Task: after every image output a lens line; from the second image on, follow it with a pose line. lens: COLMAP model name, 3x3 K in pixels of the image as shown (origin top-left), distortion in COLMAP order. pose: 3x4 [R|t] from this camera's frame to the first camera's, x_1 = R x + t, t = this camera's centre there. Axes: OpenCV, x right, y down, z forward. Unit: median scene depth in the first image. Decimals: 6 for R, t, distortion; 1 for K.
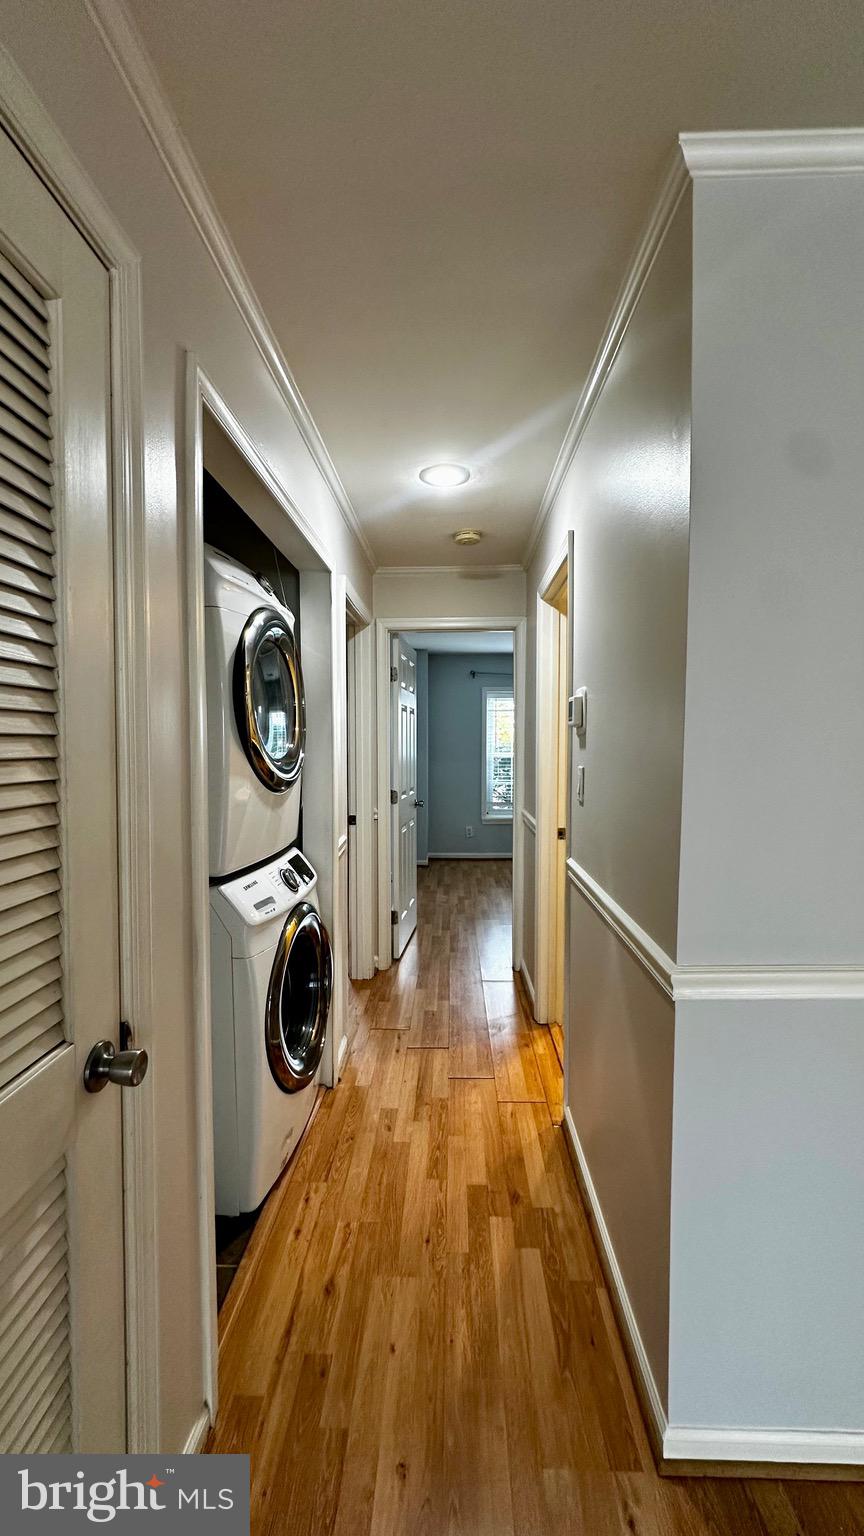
lens RADIAL K [[632.3, 0, 432.0], [0, 632.3, 768.0], [0, 0, 1]] dist [-0.000504, 0.000020]
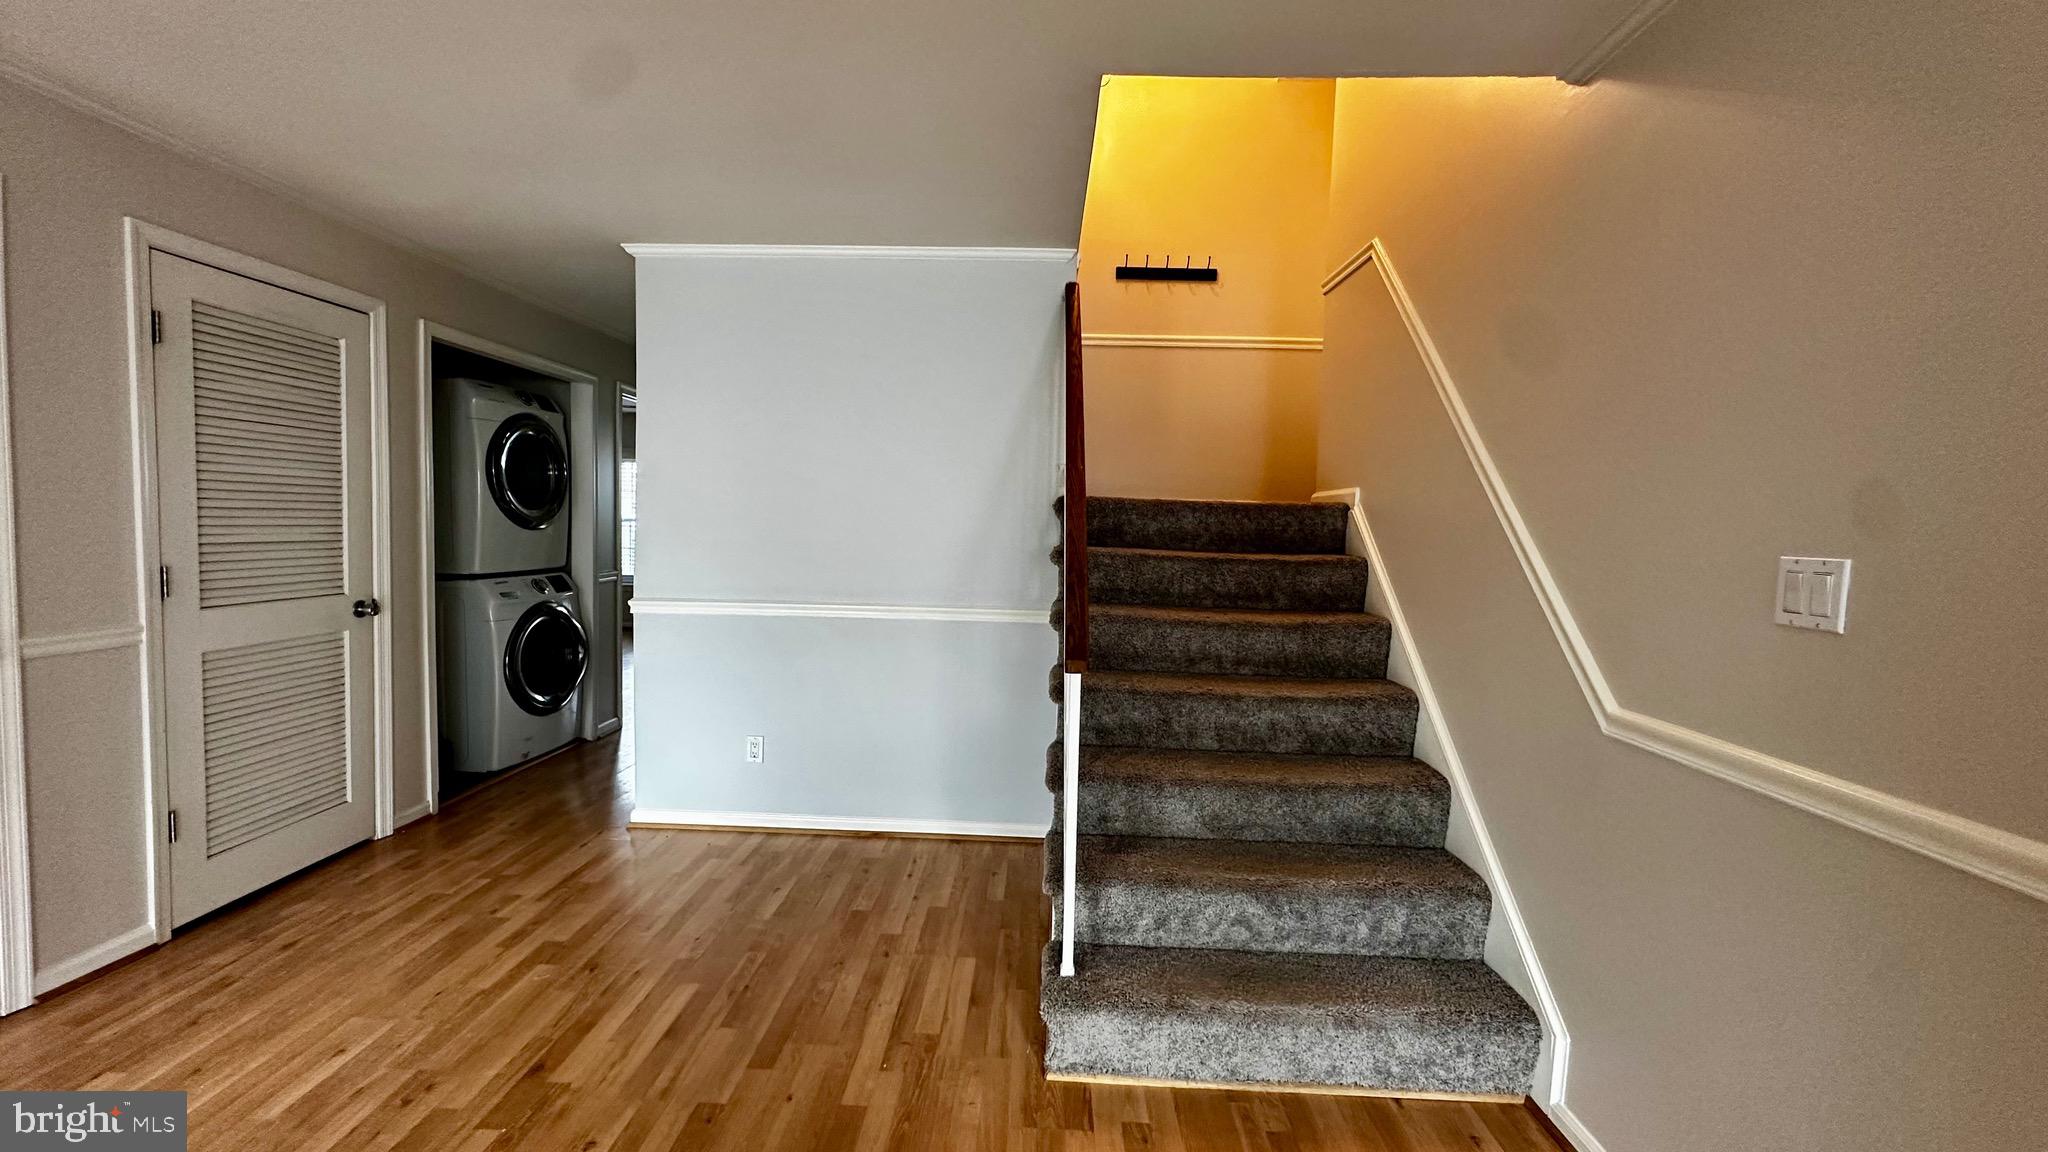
lens RADIAL K [[818.1, 0, 1024.0], [0, 818.1, 576.0], [0, 0, 1]] dist [-0.003312, 0.000117]
pose [[0.999522, 0.030297, 0.006206, 0.598318], [-0.030445, 0.999214, 0.025389, 0.038462], [-0.005432, -0.025566, 0.999658, -0.657621]]
